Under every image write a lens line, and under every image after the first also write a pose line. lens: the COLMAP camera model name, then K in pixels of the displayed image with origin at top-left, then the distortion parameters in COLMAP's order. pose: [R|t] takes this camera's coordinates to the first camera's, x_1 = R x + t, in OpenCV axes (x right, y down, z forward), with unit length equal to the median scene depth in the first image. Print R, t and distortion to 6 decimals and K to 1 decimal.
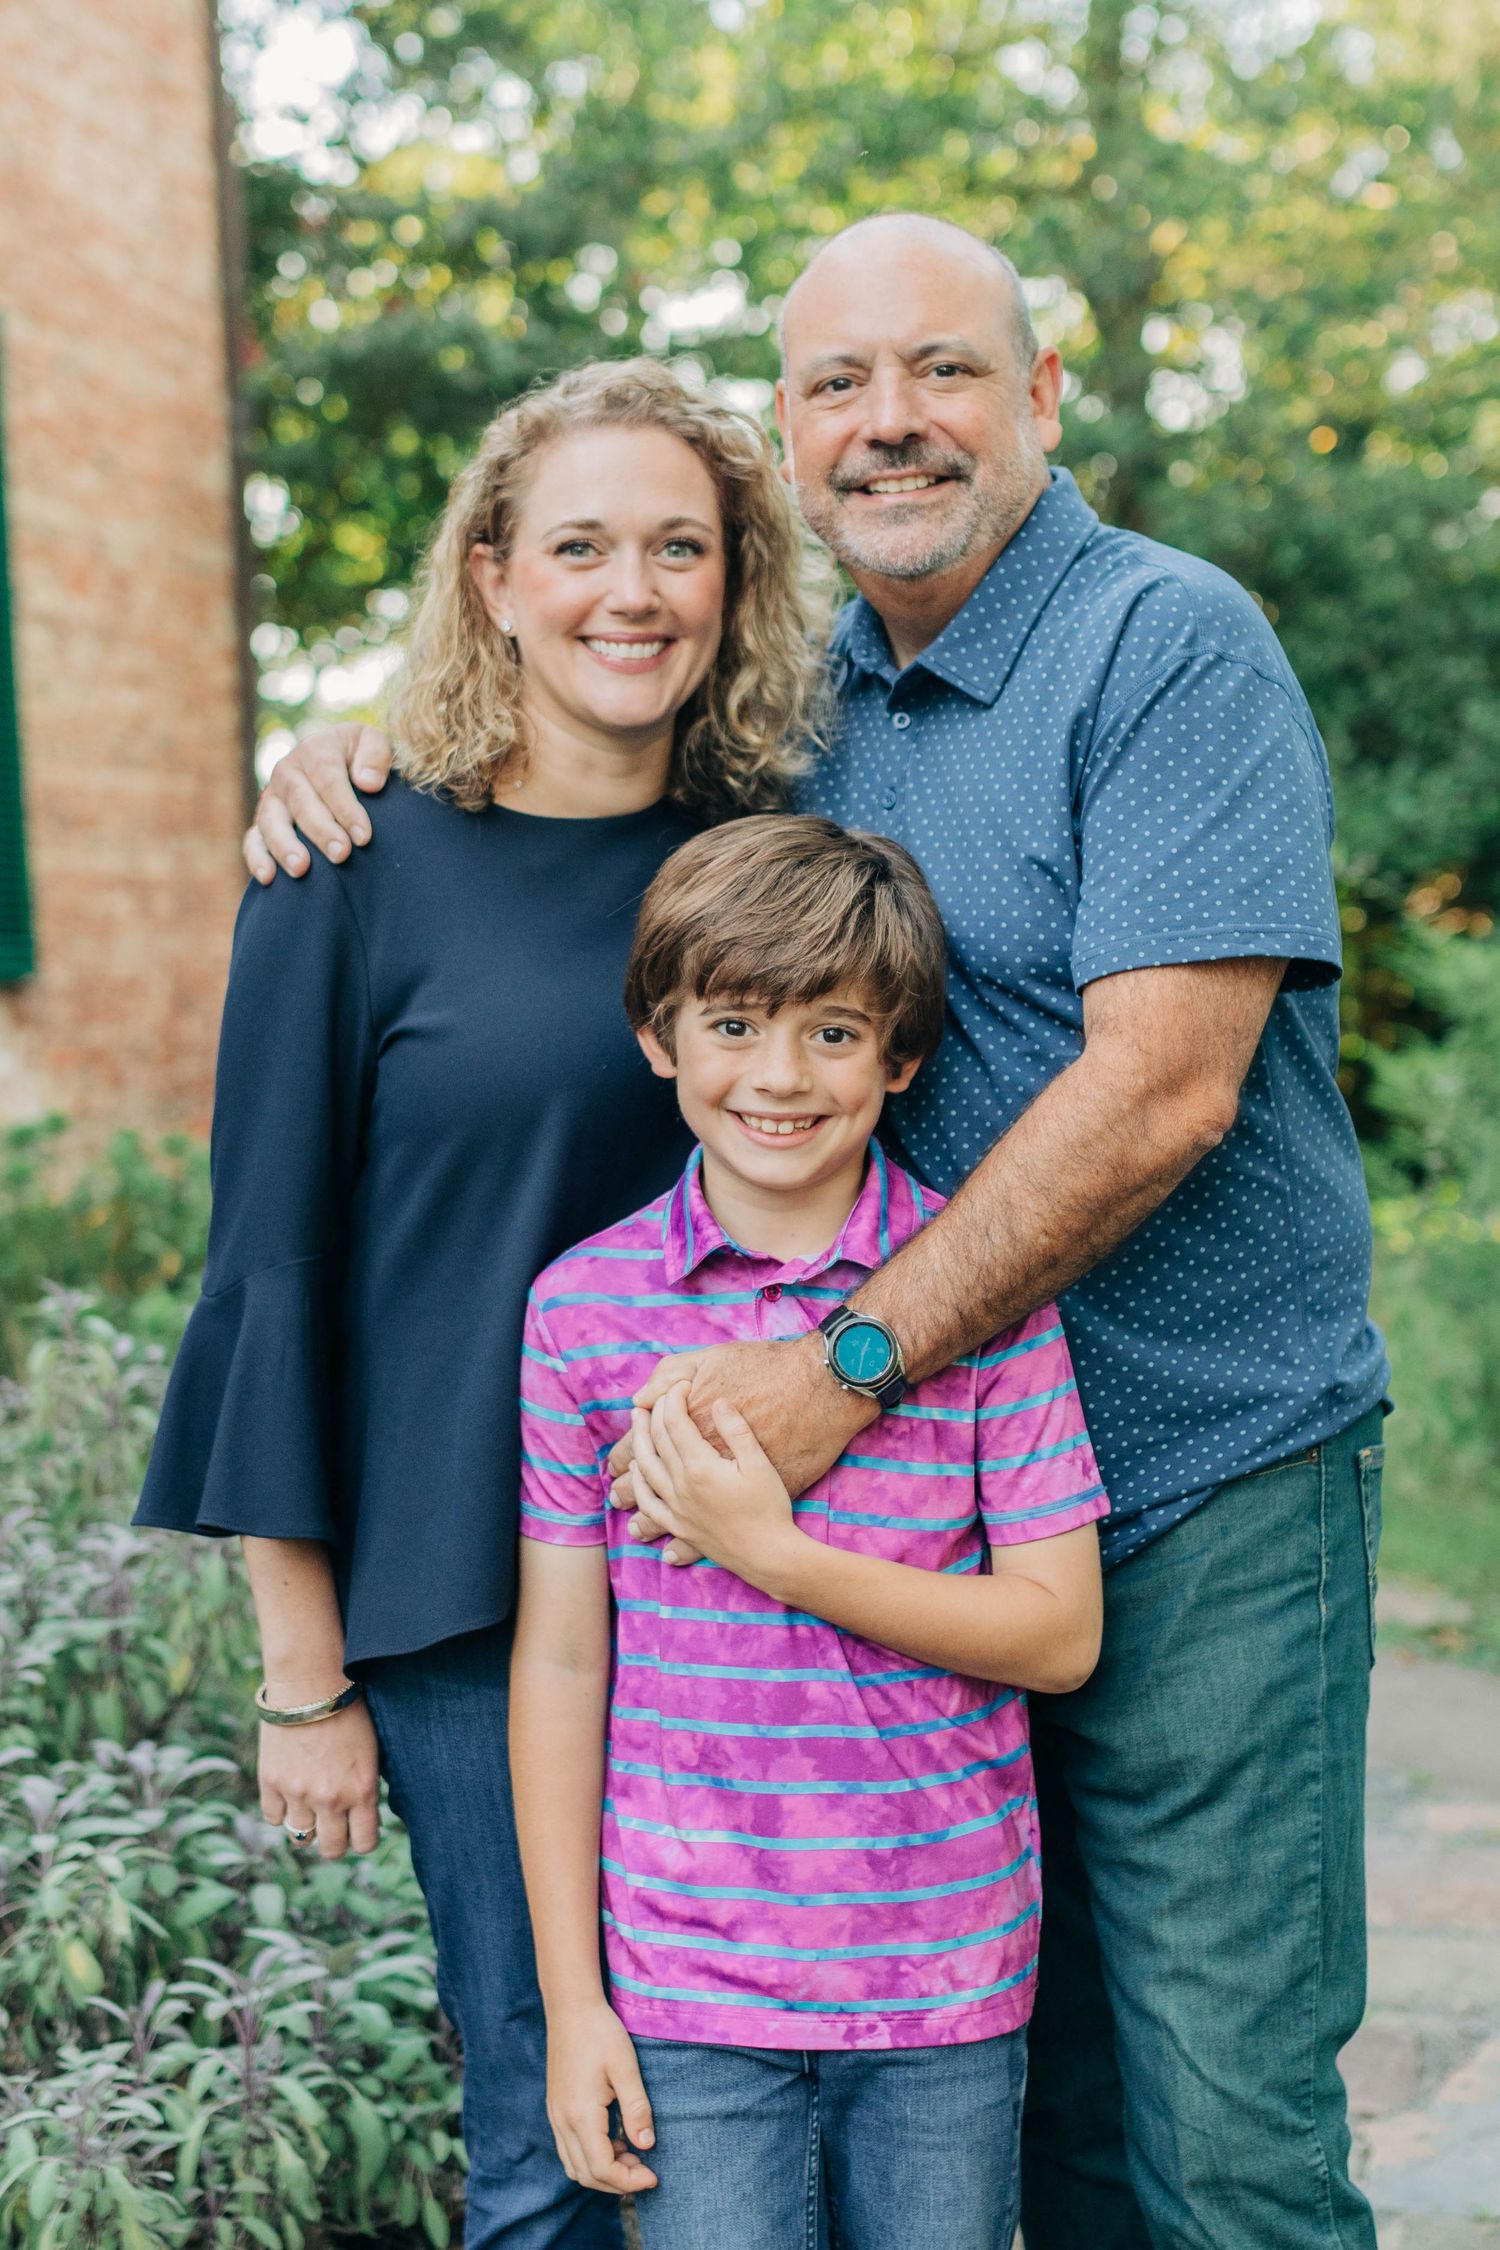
lens RADIAL K [[3355.6, 0, 722.1], [0, 3355.6, 1033.4], [0, 0, 1]] dist [0.007216, -0.024541]
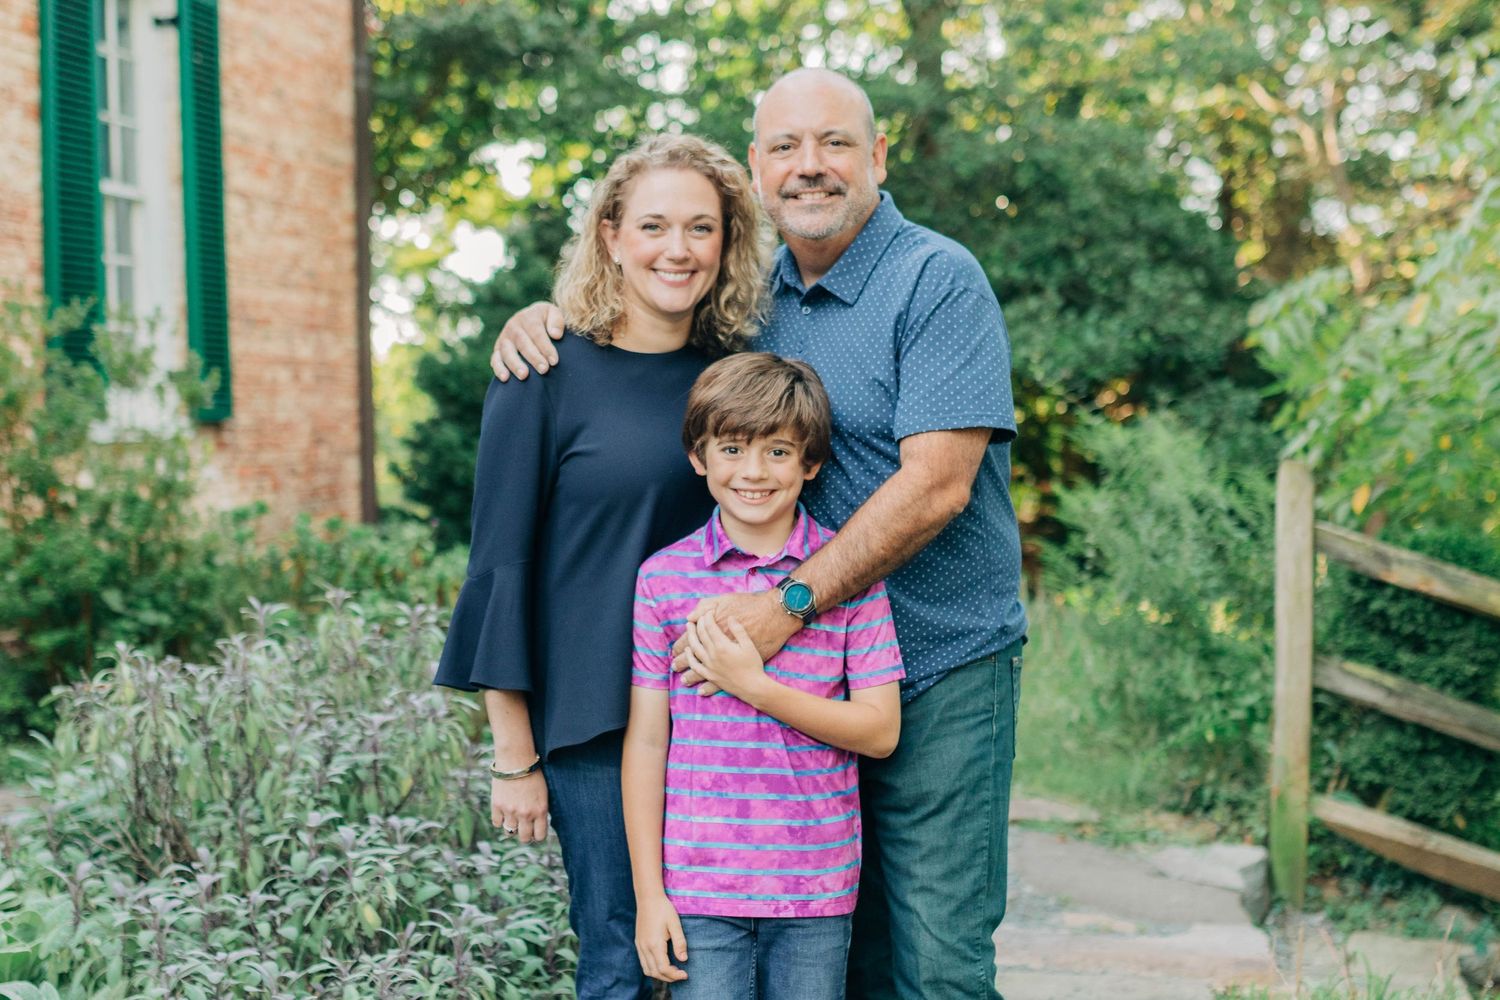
lens RADIAL K [[2311.8, 0, 714.4], [0, 2311.8, 565.6], [0, 0, 1]] dist [-0.006785, 0.011704]
pose [[0.998990, 0.028384, 0.034839, -0.035881], [-0.029736, 0.998800, 0.038910, 0.009240], [-0.033692, -0.039907, 0.998635, -0.320359]]
